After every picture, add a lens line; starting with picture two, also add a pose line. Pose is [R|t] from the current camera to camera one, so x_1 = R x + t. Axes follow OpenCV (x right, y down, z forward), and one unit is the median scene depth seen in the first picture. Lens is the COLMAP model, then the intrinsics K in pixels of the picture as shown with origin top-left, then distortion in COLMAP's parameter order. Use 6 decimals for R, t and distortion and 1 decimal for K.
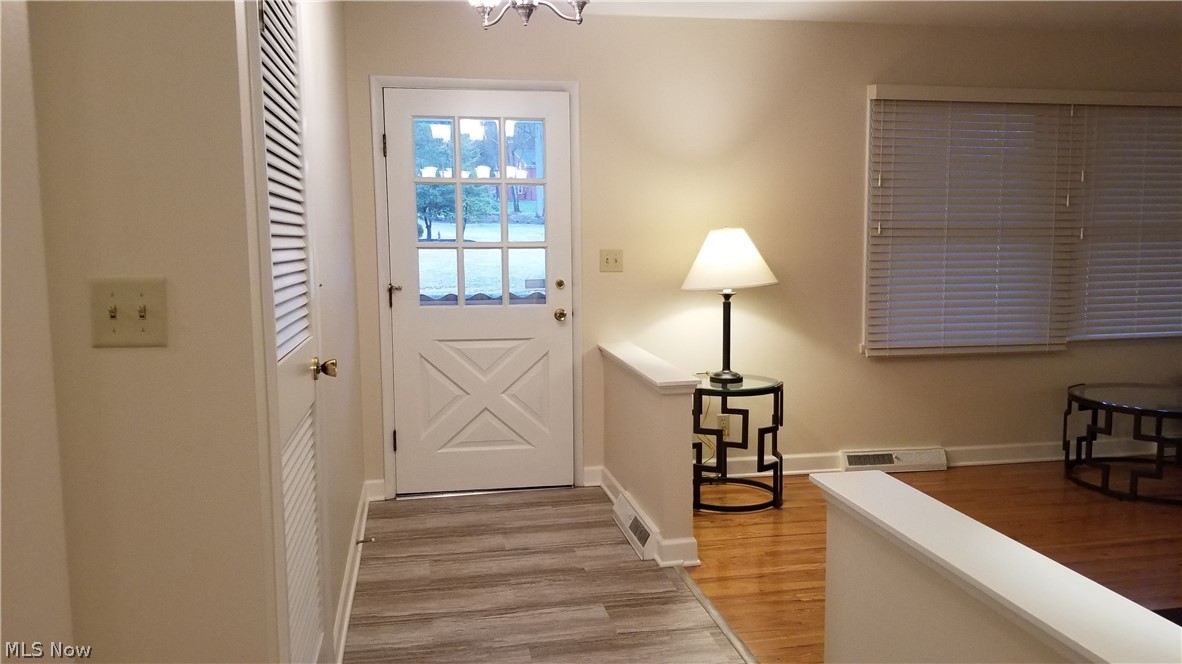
lens RADIAL K [[930.2, 0, 589.2], [0, 930.2, 331.3], [0, 0, 1]] dist [0.060517, -0.096731]
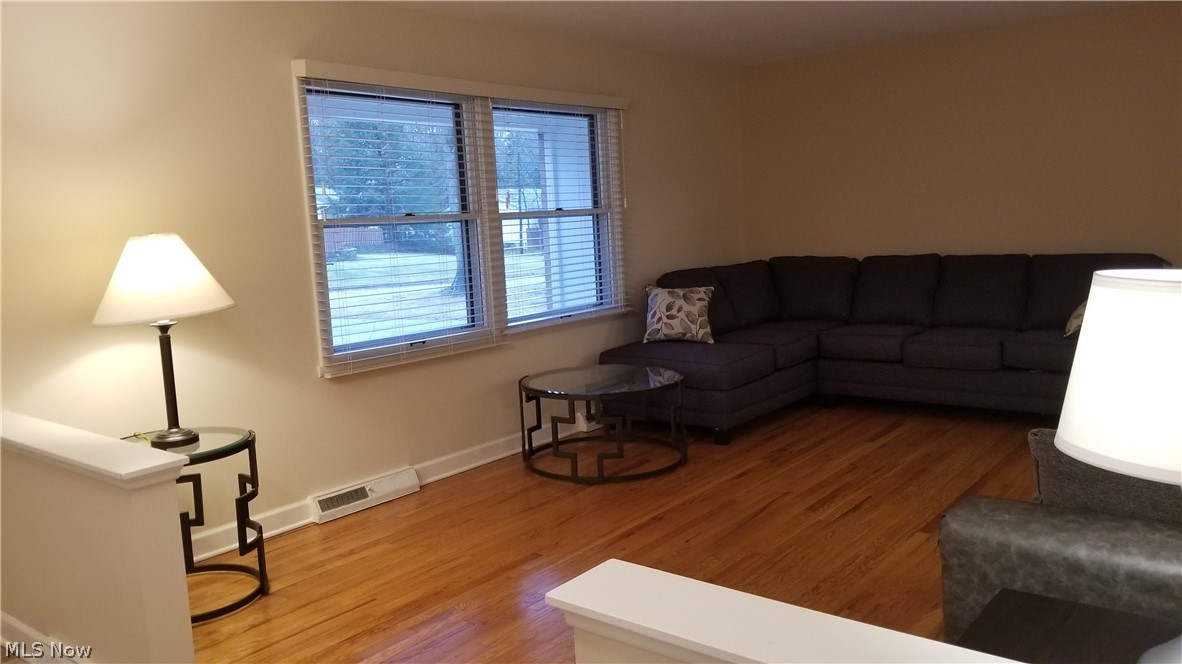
lens RADIAL K [[930.2, 0, 579.7], [0, 930.2, 311.1], [0, 0, 1]] dist [0.060517, -0.096731]
pose [[0.763626, -0.097992, 0.638180, -0.068969], [0.113652, 0.993383, 0.016541, -0.025232], [-0.635578, 0.059899, 0.769710, 0.217551]]
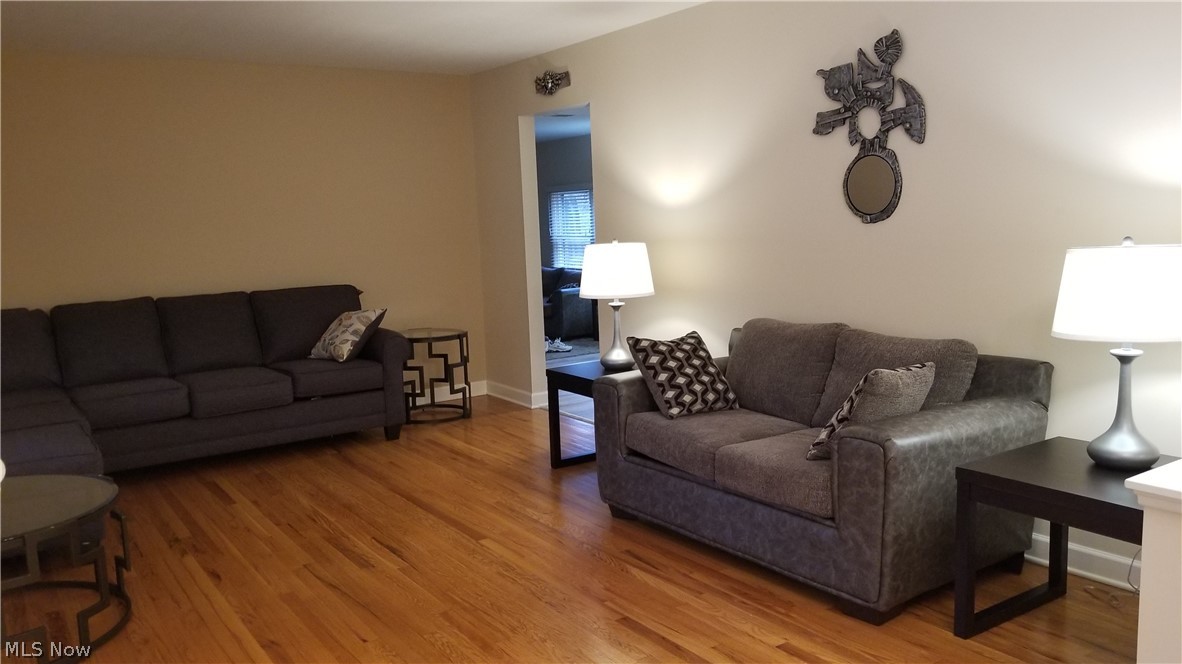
lens RADIAL K [[930.2, 0, 583.3], [0, 930.2, 333.1], [0, 0, 1]] dist [0.060517, -0.096731]
pose [[-0.390799, -0.099948, 0.915034, -0.139280], [0.141485, 0.975751, 0.167007, -0.099714], [-0.909537, 0.194730, -0.367181, 0.837726]]
